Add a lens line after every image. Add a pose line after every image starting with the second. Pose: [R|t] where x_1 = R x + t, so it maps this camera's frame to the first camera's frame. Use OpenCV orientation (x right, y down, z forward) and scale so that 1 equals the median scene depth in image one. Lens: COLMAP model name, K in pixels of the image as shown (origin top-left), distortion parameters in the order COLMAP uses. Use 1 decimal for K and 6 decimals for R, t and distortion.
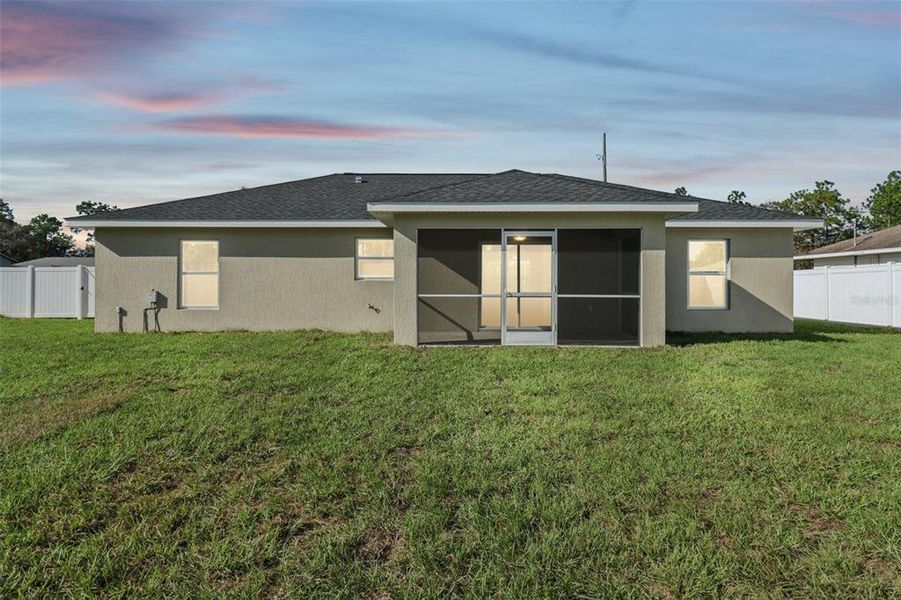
lens RADIAL K [[532.9, 0, 447.0], [0, 532.9, 293.5], [0, 0, 1]] dist [0.000612, -0.004009]
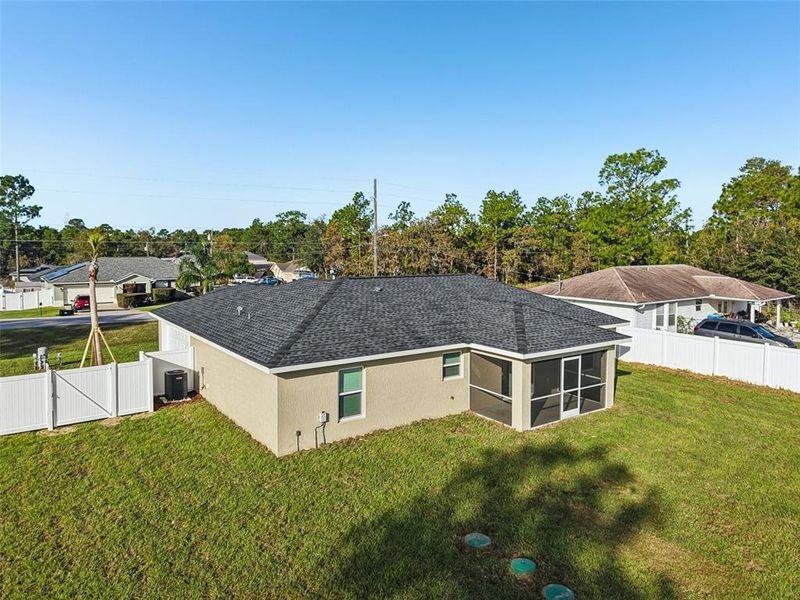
lens RADIAL K [[550.9, 0, 395.3], [0, 550.9, 281.8], [0, 0, 1]] dist [0.035711, -0.045936]
pose [[0.810332, -0.034122, 0.584976, -1.167539], [0.003417, 0.998561, 0.053515, -0.384725], [-0.585961, -0.041366, 0.809283, -0.157073]]
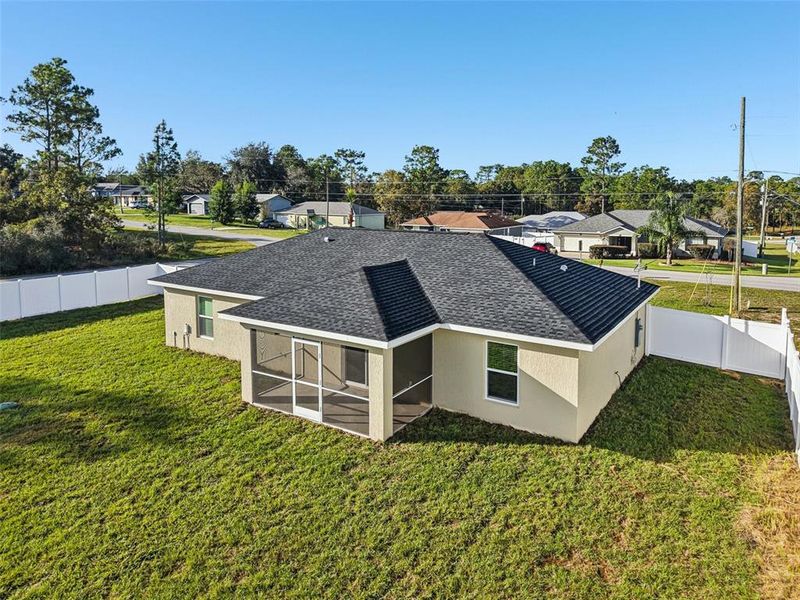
lens RADIAL K [[550.9, 0, 388.4], [0, 550.9, 262.9], [0, 0, 1]] dist [0.035711, -0.045936]
pose [[0.837754, 0.063230, -0.542374, 0.892451], [-0.007386, 0.994494, 0.104530, -0.379093], [0.545997, -0.083565, 0.833609, -0.074204]]
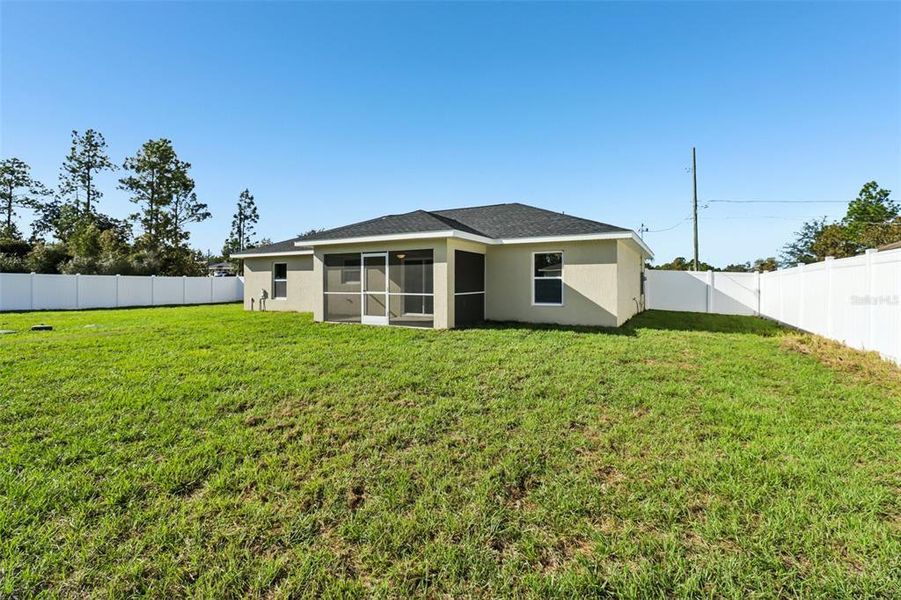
lens RADIAL K [[419.4, 0, 447.8], [0, 419.4, 292.1], [0, 0, 1]] dist [-0.007835, -0.009593]
pose [[0.875864, 0.006626, -0.482512, 0.756466], [-0.006868, 0.999976, 0.001265, -0.002401], [0.482509, 0.002206, 0.875888, 0.001932]]
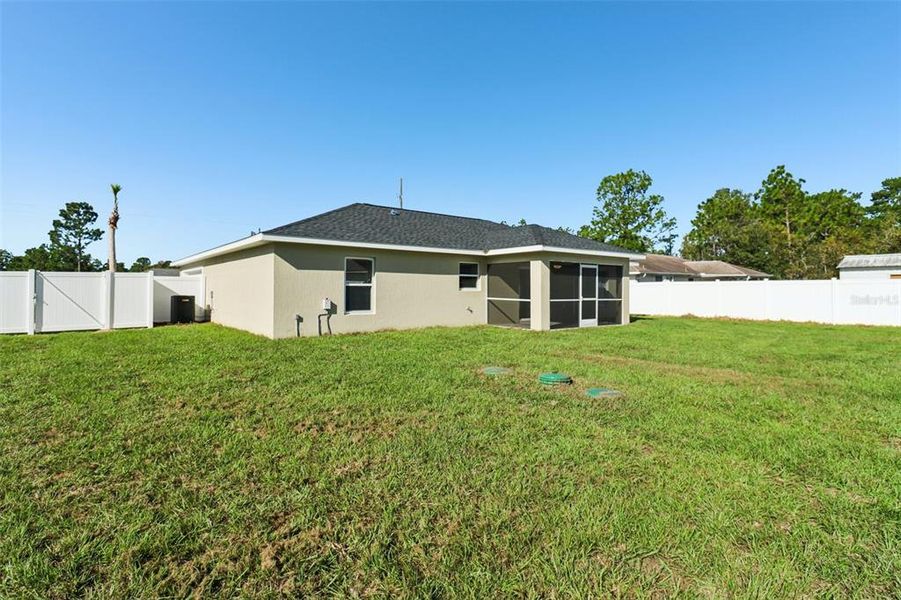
lens RADIAL K [[465.9, 0, 453.5], [0, 465.9, 287.8], [0, 0, 1]] dist [-0.007306, -0.001337]
pose [[0.773592, 0.005184, 0.633662, -0.979154], [0.008189, 0.999801, -0.018176, -0.009356], [-0.633631, 0.019250, 0.773396, 0.036349]]
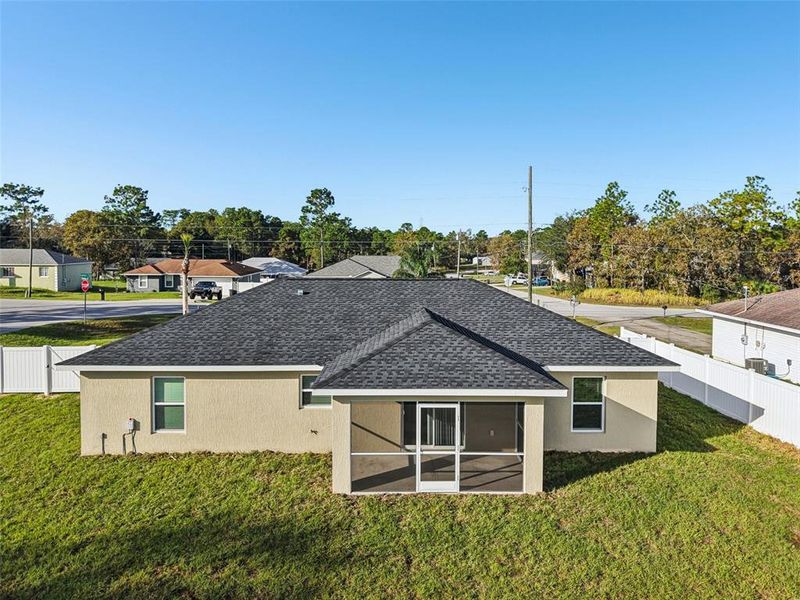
lens RADIAL K [[550.9, 0, 394.1], [0, 550.9, 280.5], [0, 0, 1]] dist [0.035711, -0.045936]
pose [[0.999769, -0.001076, 0.021483, 0.016310], [-0.000018, 0.998706, 0.050861, -0.379722], [-0.021510, -0.050850, 0.998475, -0.243572]]
